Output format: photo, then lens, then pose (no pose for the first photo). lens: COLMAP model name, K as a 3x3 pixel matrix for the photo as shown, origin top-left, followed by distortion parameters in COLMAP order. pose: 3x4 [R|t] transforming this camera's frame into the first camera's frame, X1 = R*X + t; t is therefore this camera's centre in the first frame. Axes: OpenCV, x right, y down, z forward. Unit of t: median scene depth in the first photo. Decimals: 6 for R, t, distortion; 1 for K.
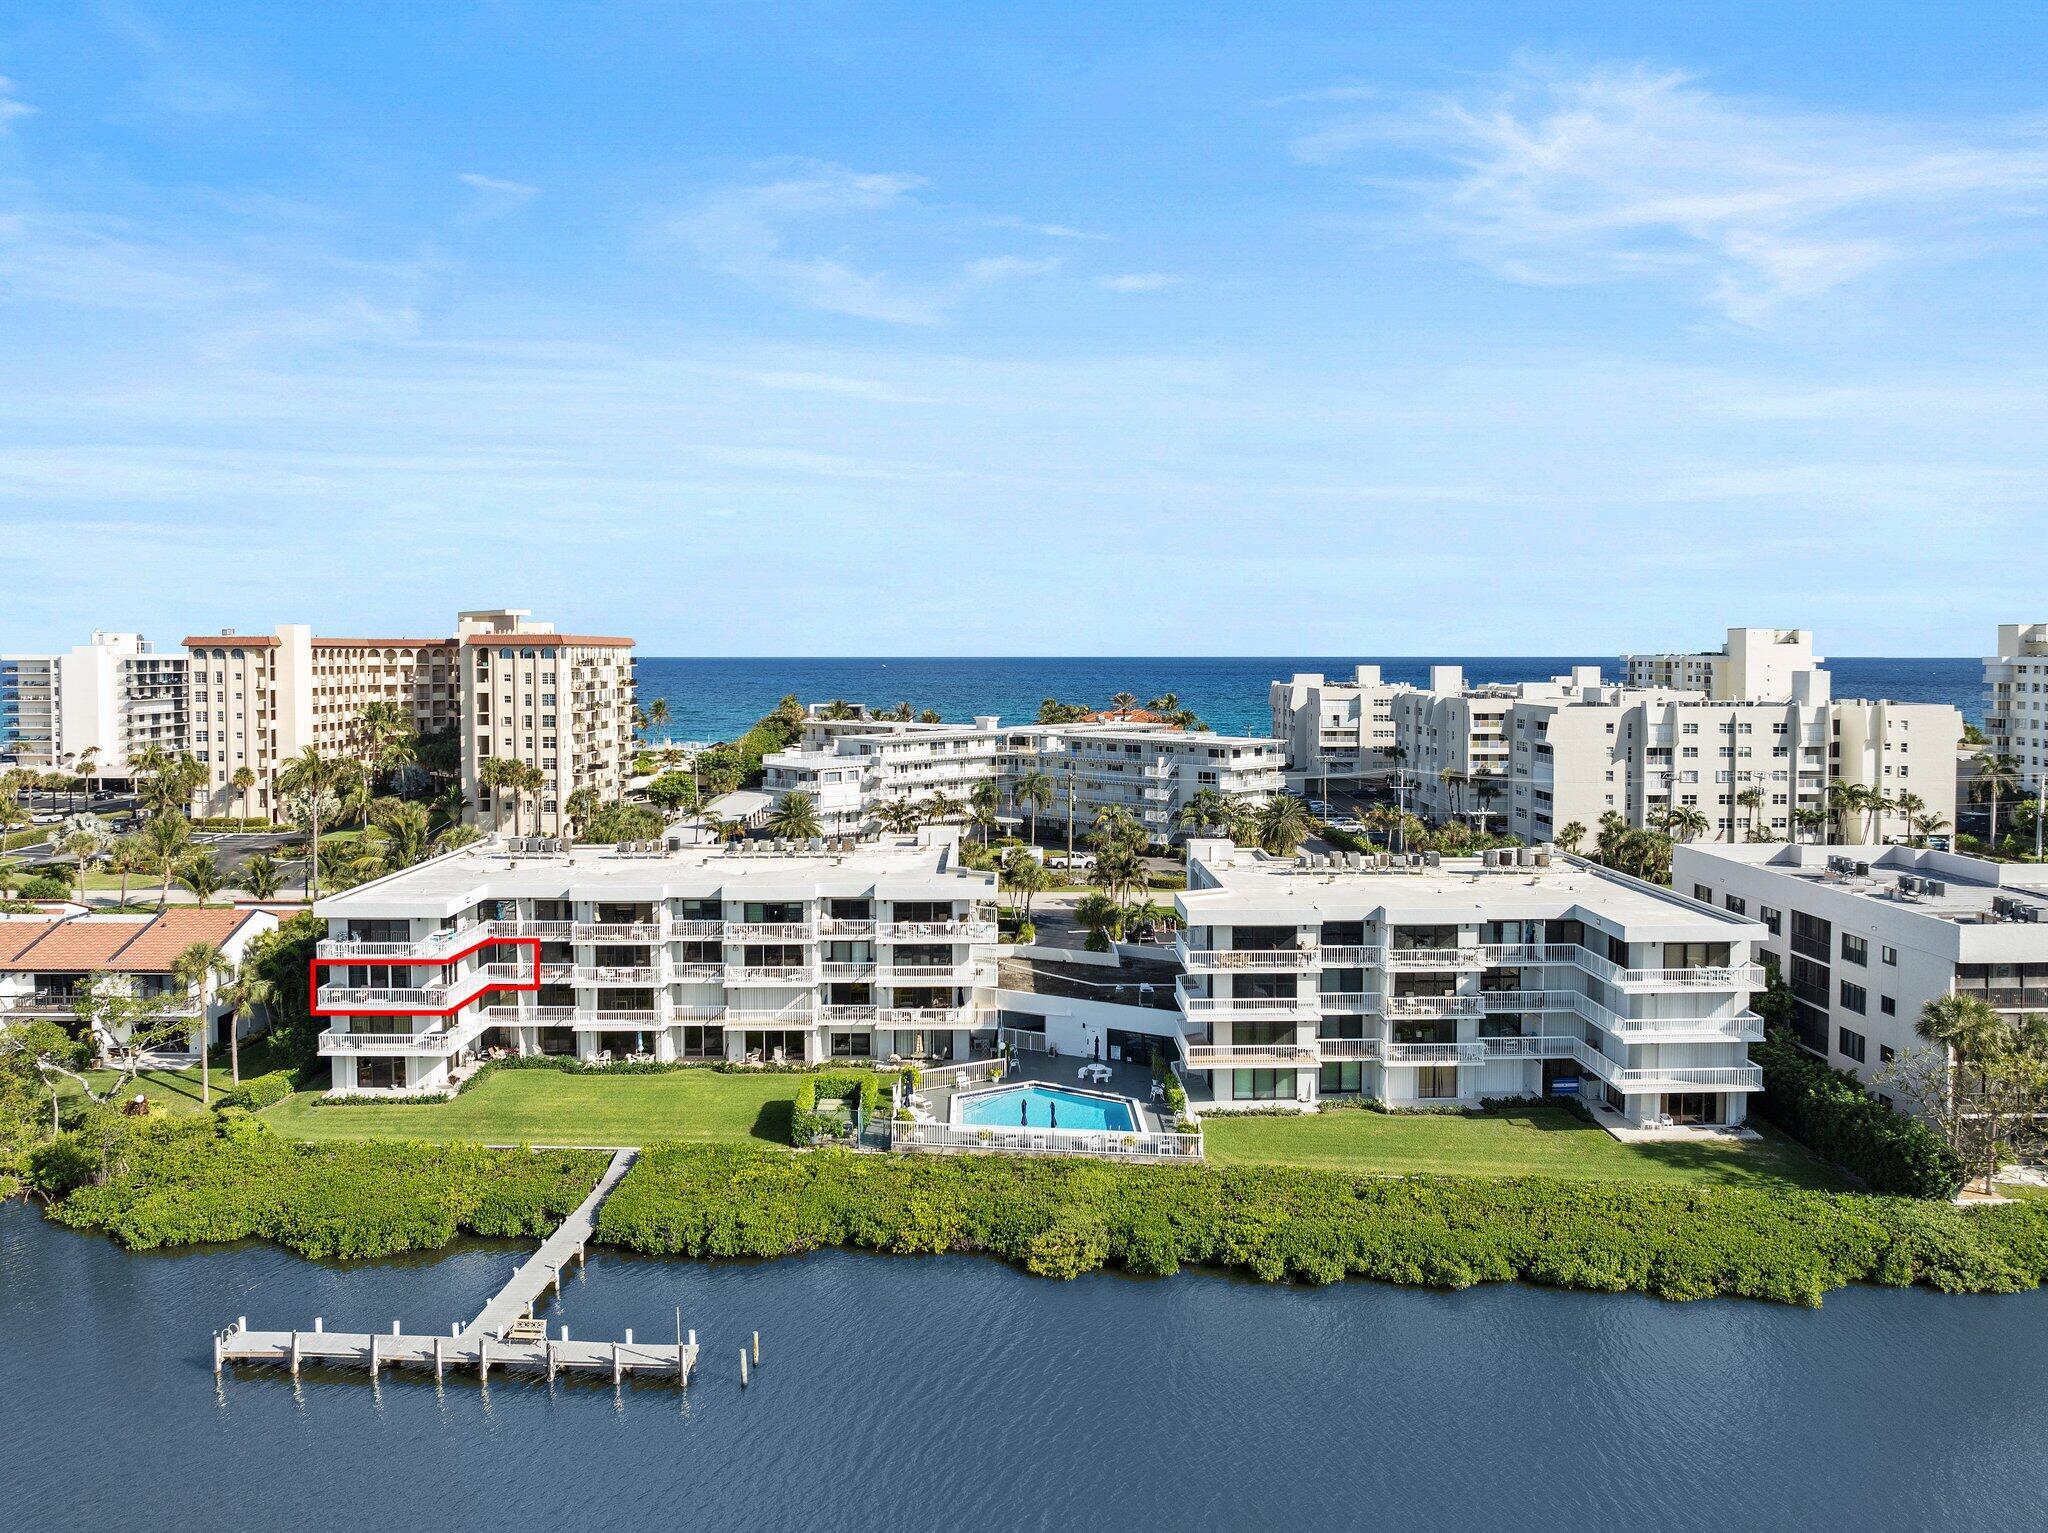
lens RADIAL K [[1438.1, 0, 1027.9], [0, 1438.1, 767.6], [0, 0, 1]] dist [-0.005097, -0.000429]
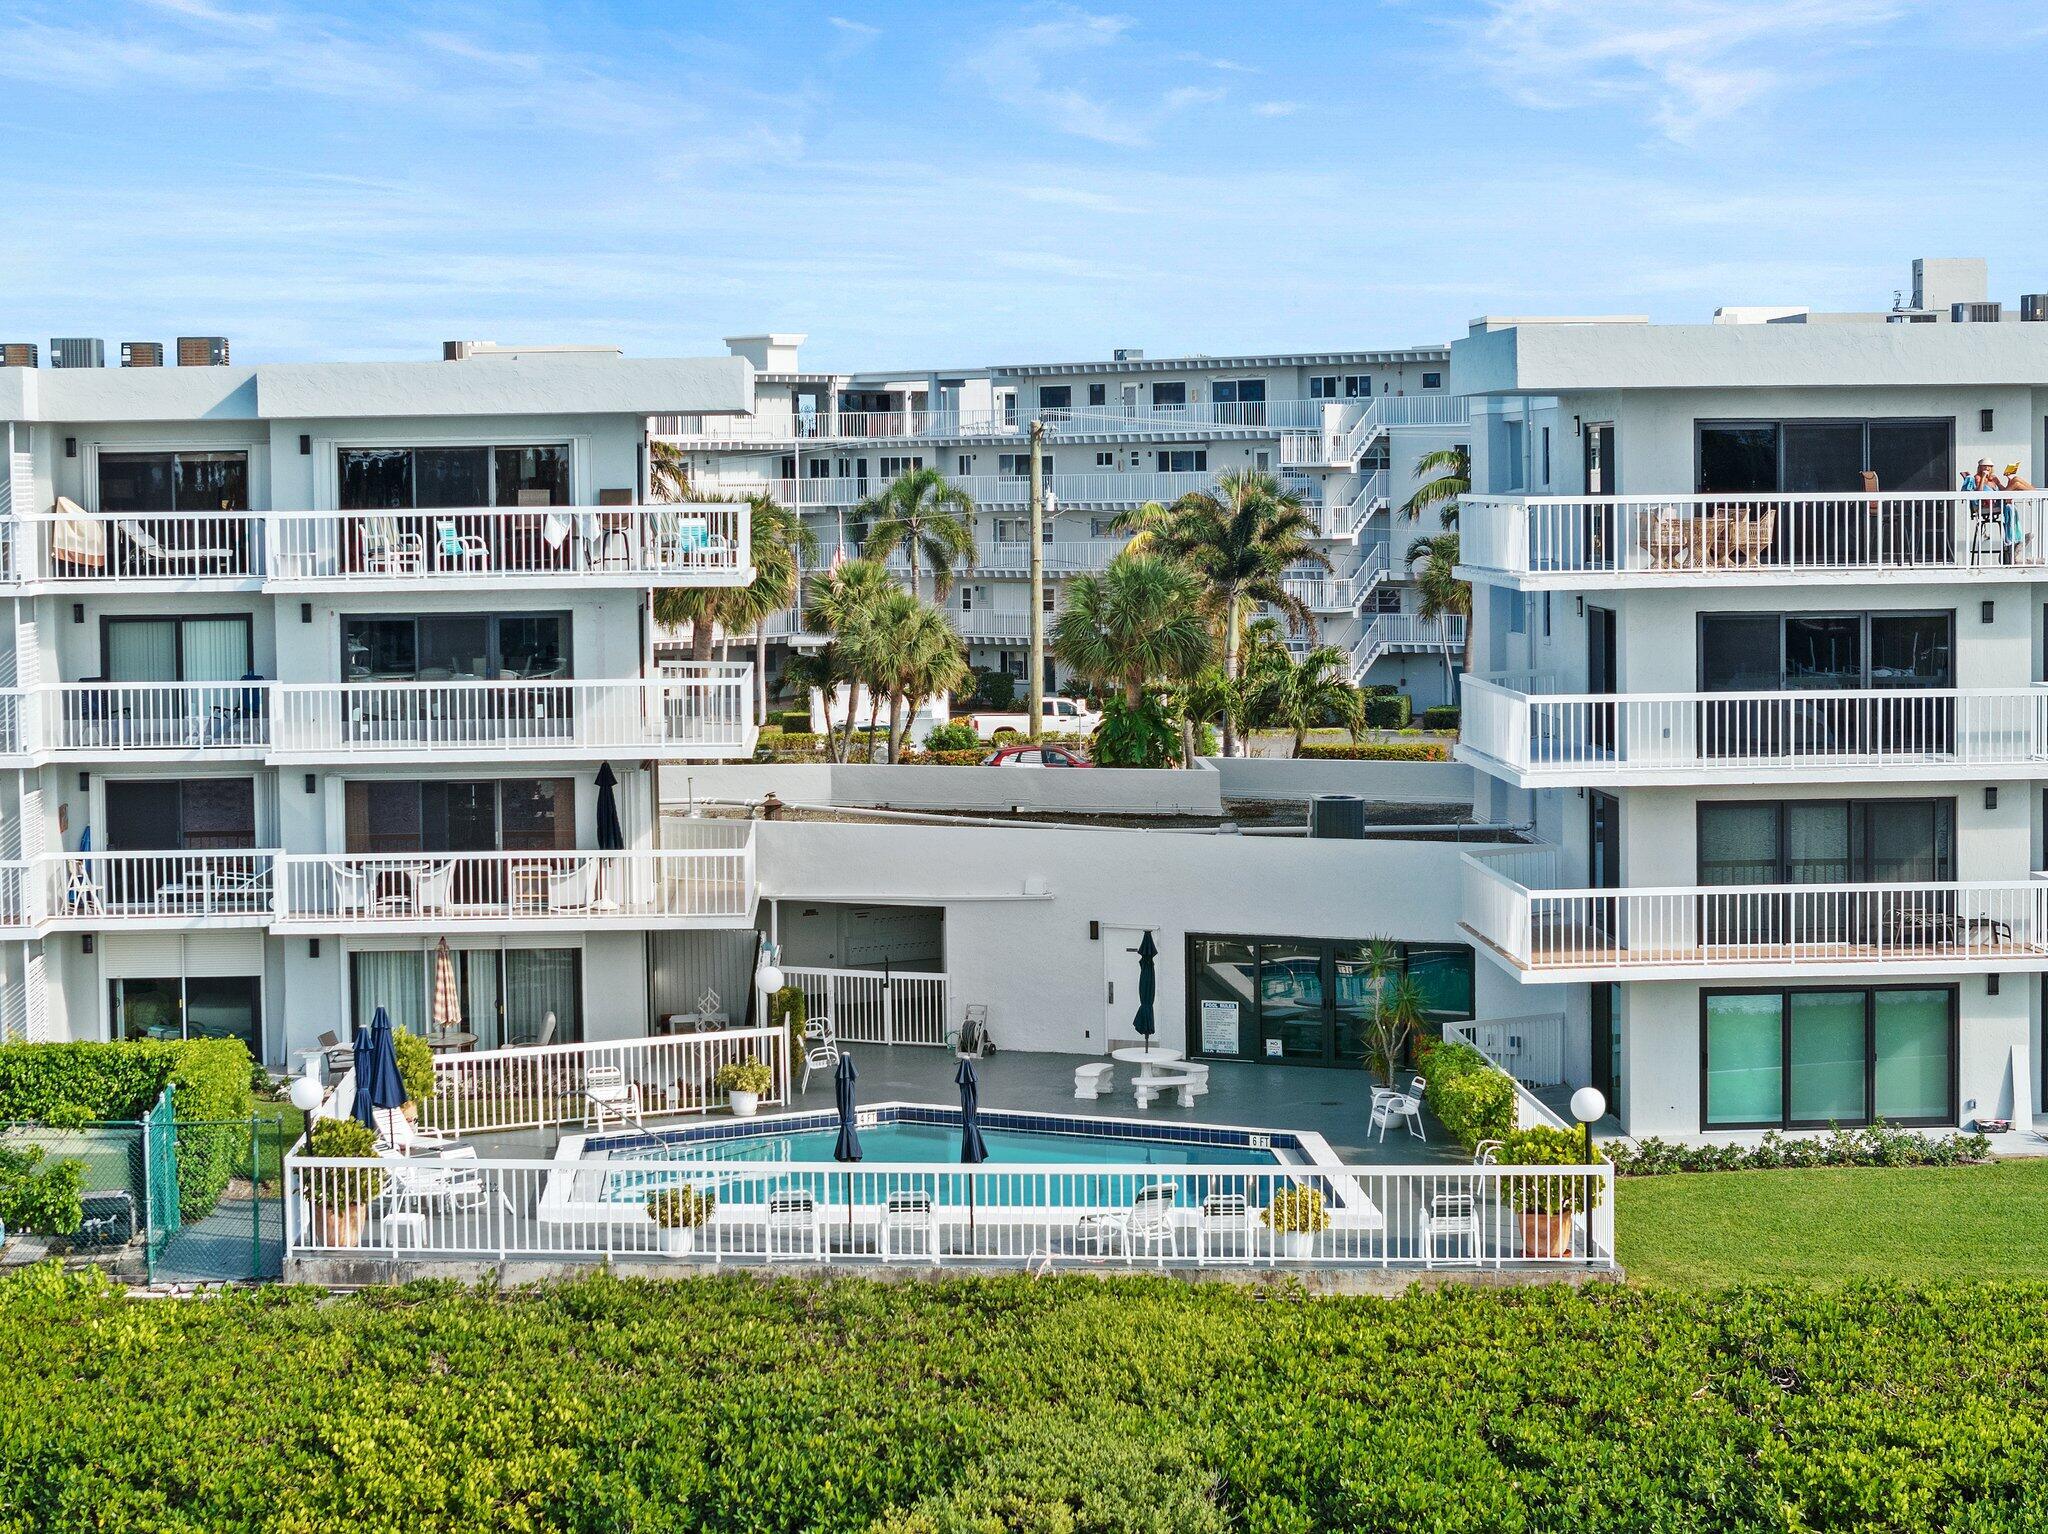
lens RADIAL K [[4163.9, 0, 1023.4], [0, 4163.9, 766.9], [0, 0, 1]] dist [-0.109961, 0.000000]
pose [[0.999543, -0.017749, 0.024471, 0.008792], [0.017601, 0.999825, 0.006261, 0.149855], [-0.024578, -0.005828, 0.999681, 0.266500]]
